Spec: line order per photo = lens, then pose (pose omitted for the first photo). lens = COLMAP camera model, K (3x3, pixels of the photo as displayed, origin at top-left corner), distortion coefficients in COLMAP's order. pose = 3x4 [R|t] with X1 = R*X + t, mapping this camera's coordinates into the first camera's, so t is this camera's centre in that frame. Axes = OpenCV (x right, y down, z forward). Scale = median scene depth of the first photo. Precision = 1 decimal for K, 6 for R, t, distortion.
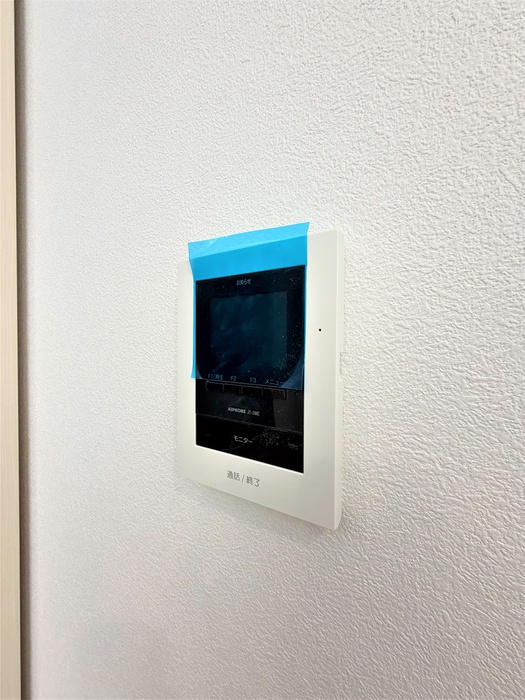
lens RADIAL K [[278.8, 0, 262.3], [0, 278.8, 347.4], [0, 0, 1]] dist [0.000555, 0.000240]
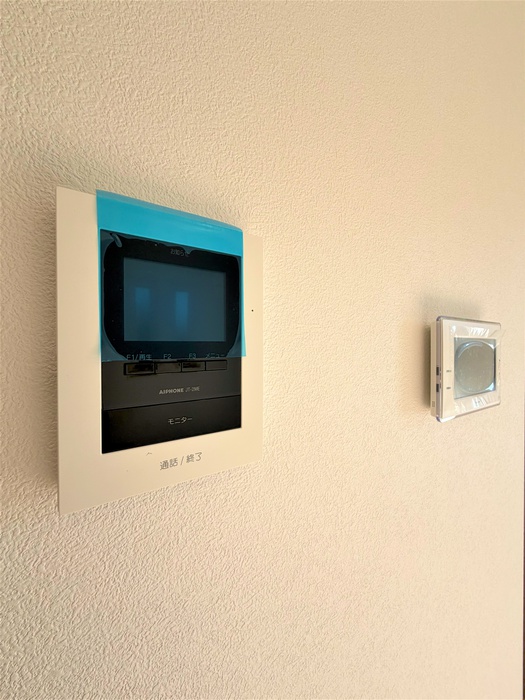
lens RADIAL K [[278.8, 0, 262.3], [0, 278.8, 347.4], [0, 0, 1]] dist [0.000555, 0.000240]
pose [[0.445619, -0.027544, 0.894799, -0.779427], [0.008405, 0.999611, 0.026584, 0.061416], [-0.895183, -0.004326, 0.445677, 0.331154]]
